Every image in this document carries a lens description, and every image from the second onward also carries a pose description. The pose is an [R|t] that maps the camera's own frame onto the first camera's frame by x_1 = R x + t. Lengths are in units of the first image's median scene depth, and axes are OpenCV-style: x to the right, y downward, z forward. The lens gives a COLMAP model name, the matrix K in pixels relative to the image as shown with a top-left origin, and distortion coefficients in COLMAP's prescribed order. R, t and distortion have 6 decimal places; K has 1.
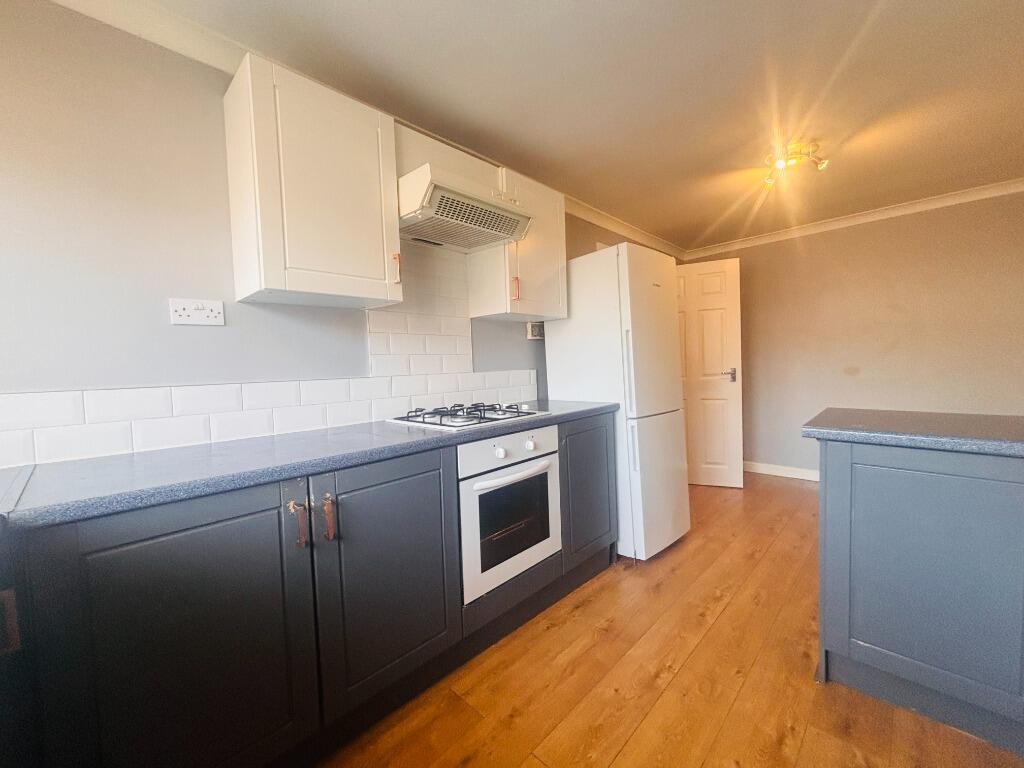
lens RADIAL K [[409.6, 0, 507.4], [0, 409.6, 386.4], [0, 0, 1]] dist [0.018039, -0.002454]
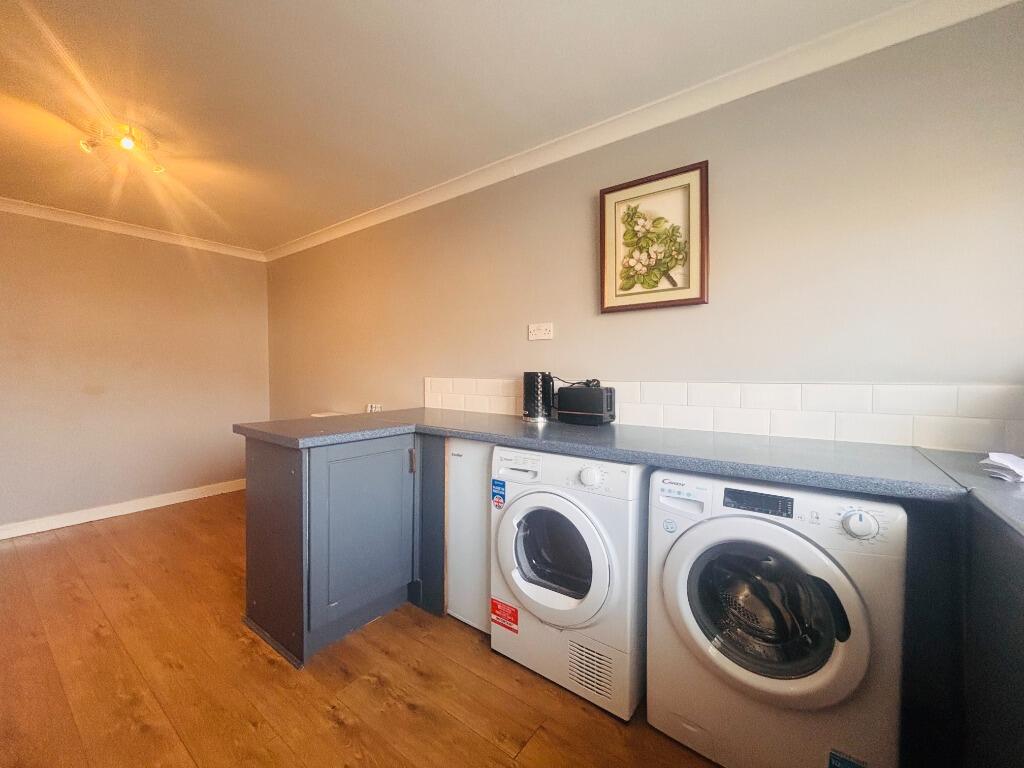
lens RADIAL K [[409.6, 0, 510.6], [0, 409.6, 379.4], [0, 0, 1]] dist [0.018039, -0.002454]
pose [[-0.127876, 0.021497, 0.991557, -0.387286], [0.050031, 0.998632, -0.015198, -0.009757], [-0.990527, 0.047665, -0.128777, 0.498132]]
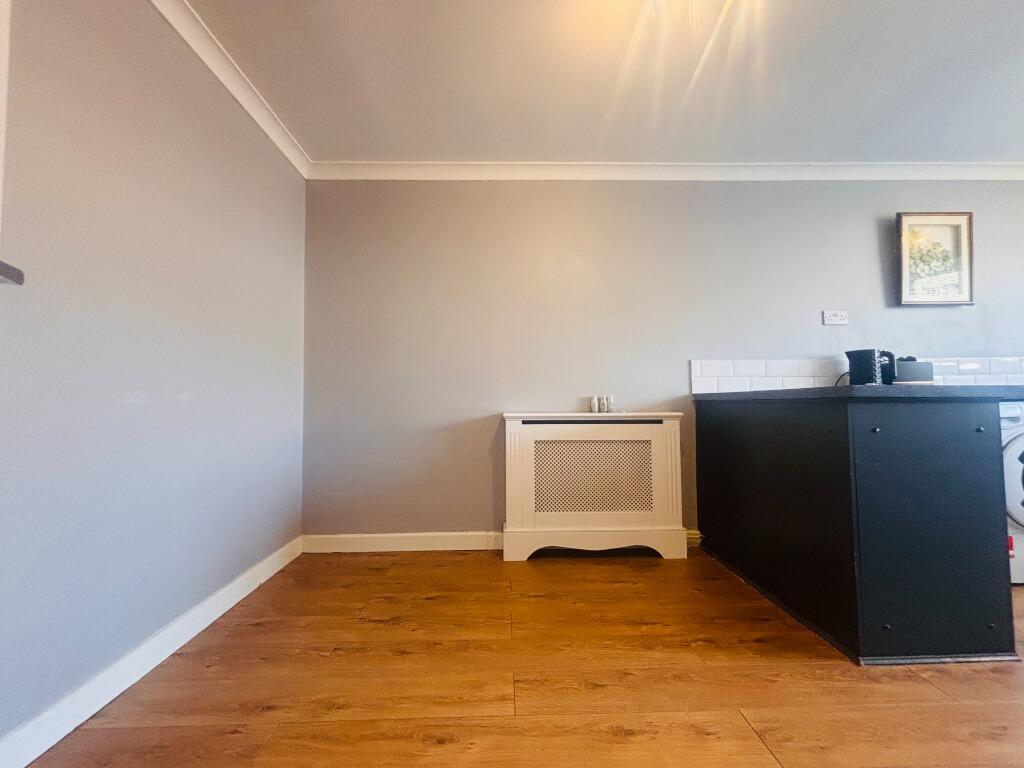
lens RADIAL K [[409.6, 0, 517.4], [0, 409.6, 379.7], [0, 0, 1]] dist [0.018039, -0.002454]
pose [[-0.721115, 0.092039, 0.686674, 0.771074], [0.072731, 0.995717, -0.057083, 0.052080], [-0.688987, 0.008779, -0.724721, 2.203906]]
